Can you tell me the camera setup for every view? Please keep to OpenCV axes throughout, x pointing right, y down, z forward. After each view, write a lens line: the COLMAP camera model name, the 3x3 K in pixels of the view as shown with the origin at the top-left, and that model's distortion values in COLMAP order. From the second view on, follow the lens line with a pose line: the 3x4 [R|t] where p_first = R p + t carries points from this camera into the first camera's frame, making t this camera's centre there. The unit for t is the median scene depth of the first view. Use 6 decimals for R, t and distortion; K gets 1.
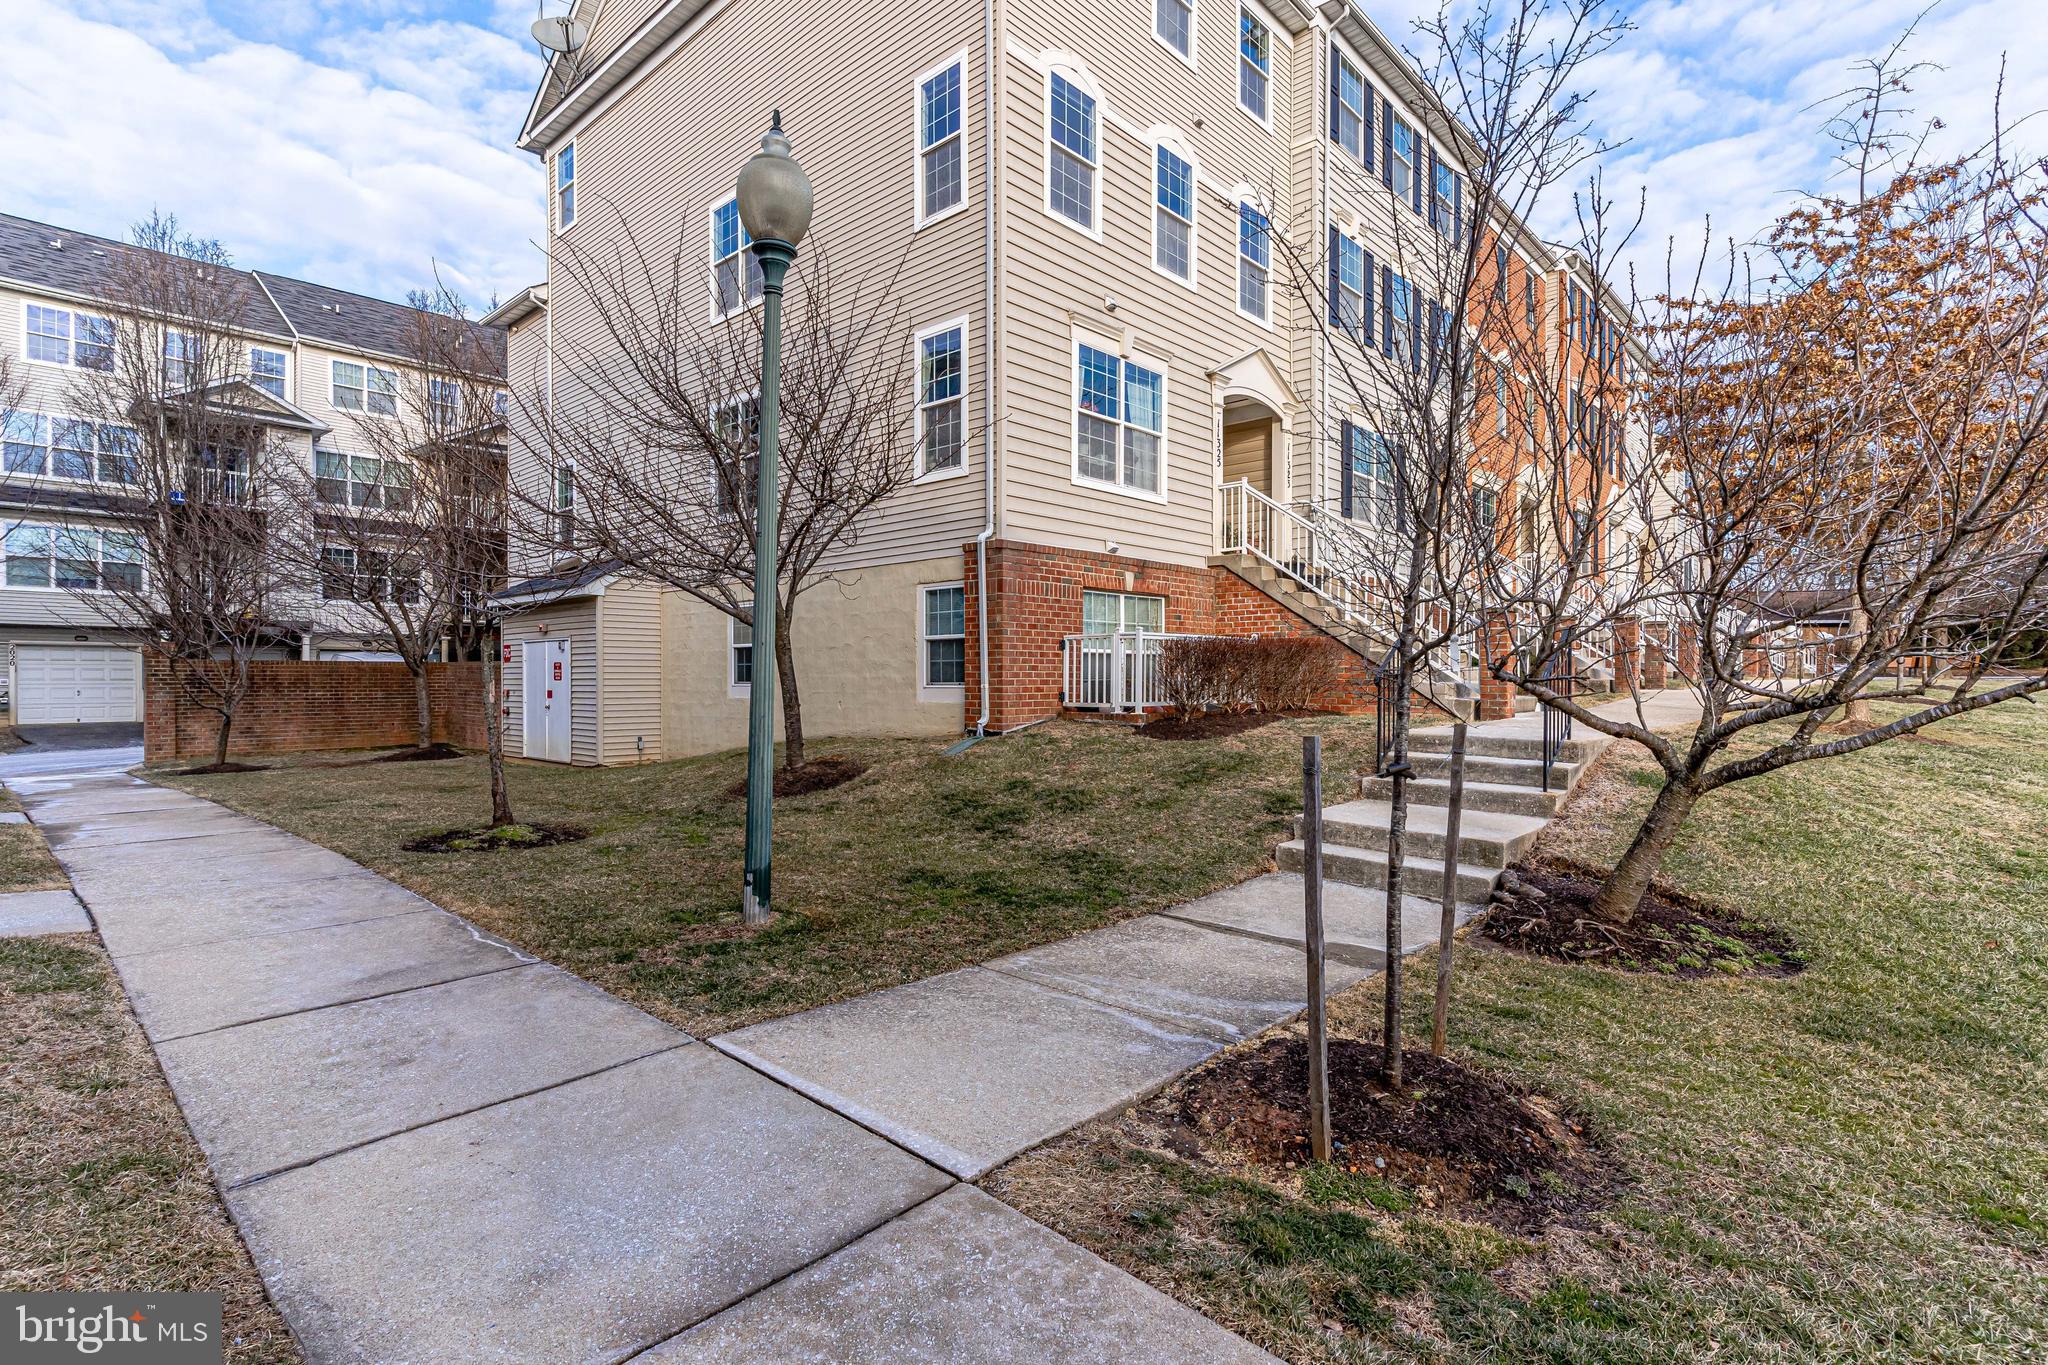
lens RADIAL K [[984.9, 0, 1027.9], [0, 984.9, 674.2], [0, 0, 1]] dist [0.005835, -0.001607]
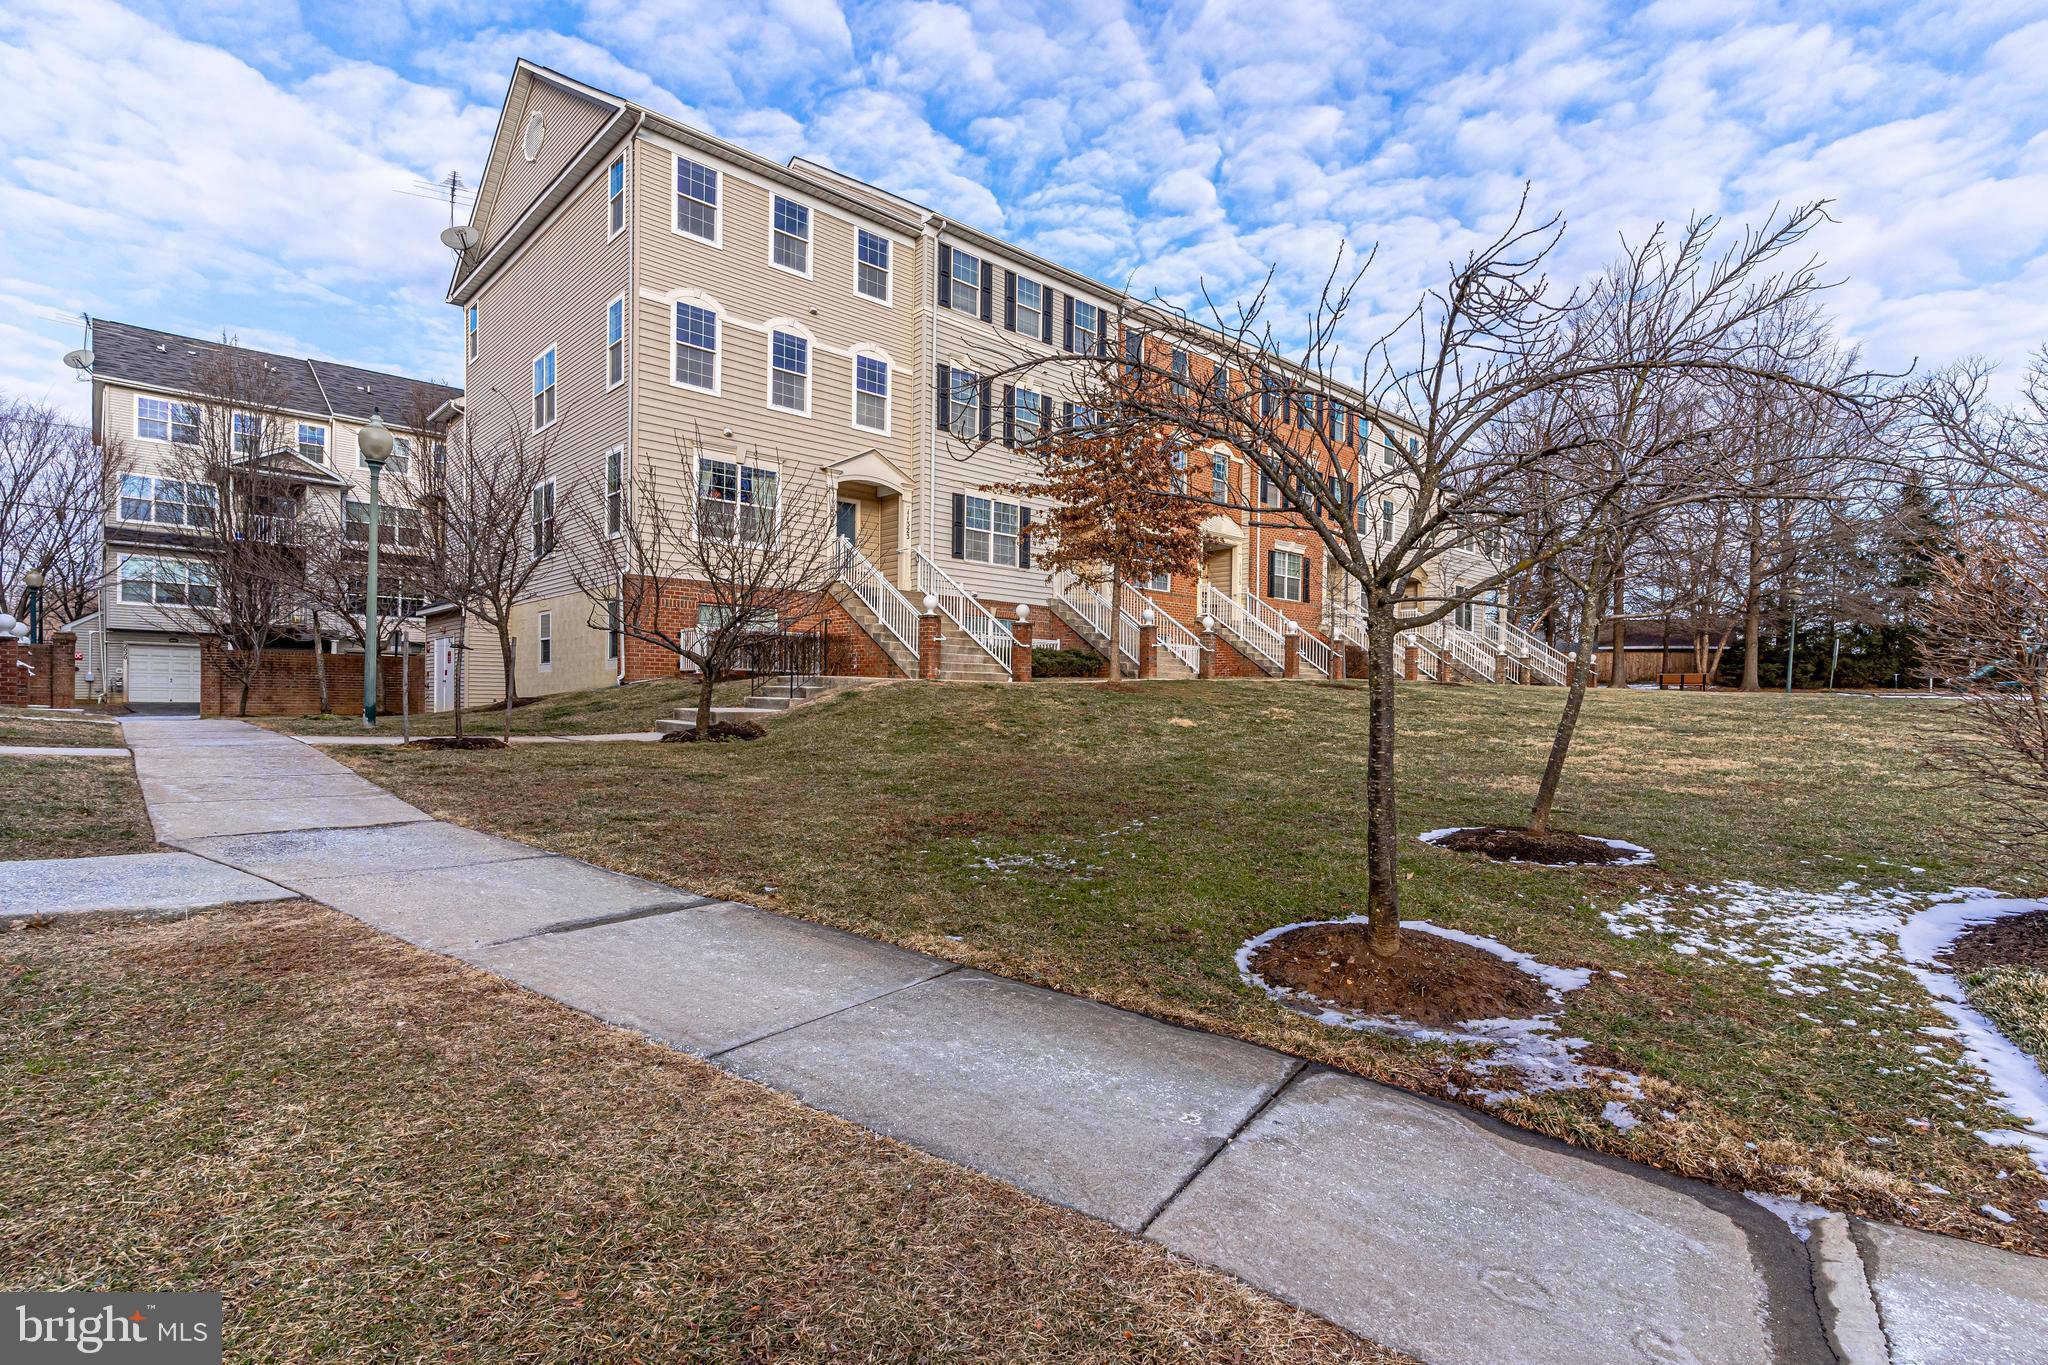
lens RADIAL K [[984.9, 0, 1033.9], [0, 984.9, 703.7], [0, 0, 1]] dist [0.005835, -0.001607]
pose [[0.997677, 0.012807, -0.066911, 0.373241], [-0.012721, 0.999918, 0.001709, 0.038717], [0.066928, -0.000853, 0.997757, -0.328461]]
